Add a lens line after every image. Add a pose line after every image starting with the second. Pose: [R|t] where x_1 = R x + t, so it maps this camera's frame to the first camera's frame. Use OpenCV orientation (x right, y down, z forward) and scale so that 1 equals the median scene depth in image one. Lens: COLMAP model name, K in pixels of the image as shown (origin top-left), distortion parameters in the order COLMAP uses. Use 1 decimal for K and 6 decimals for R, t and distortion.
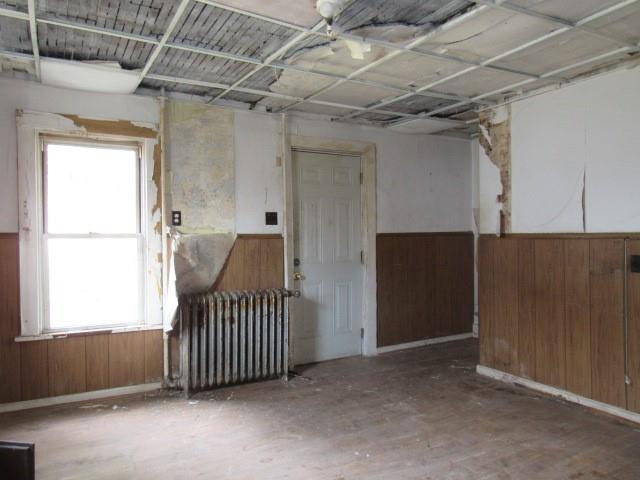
lens RADIAL K [[468.5, 0, 317.1], [0, 468.5, 239.0], [0, 0, 1]] dist [-0.010501, 0.025697]
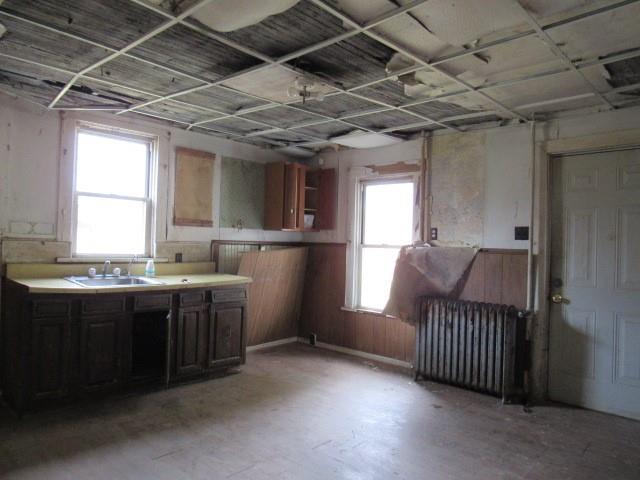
lens RADIAL K [[468.5, 0, 320.6], [0, 468.5, 234.9], [0, 0, 1]] dist [-0.010501, 0.025697]
pose [[0.306279, -0.002915, -0.951937, 0.762471], [-0.036012, 0.999244, -0.014647, -0.012881], [0.951260, 0.038767, 0.305943, 0.353023]]
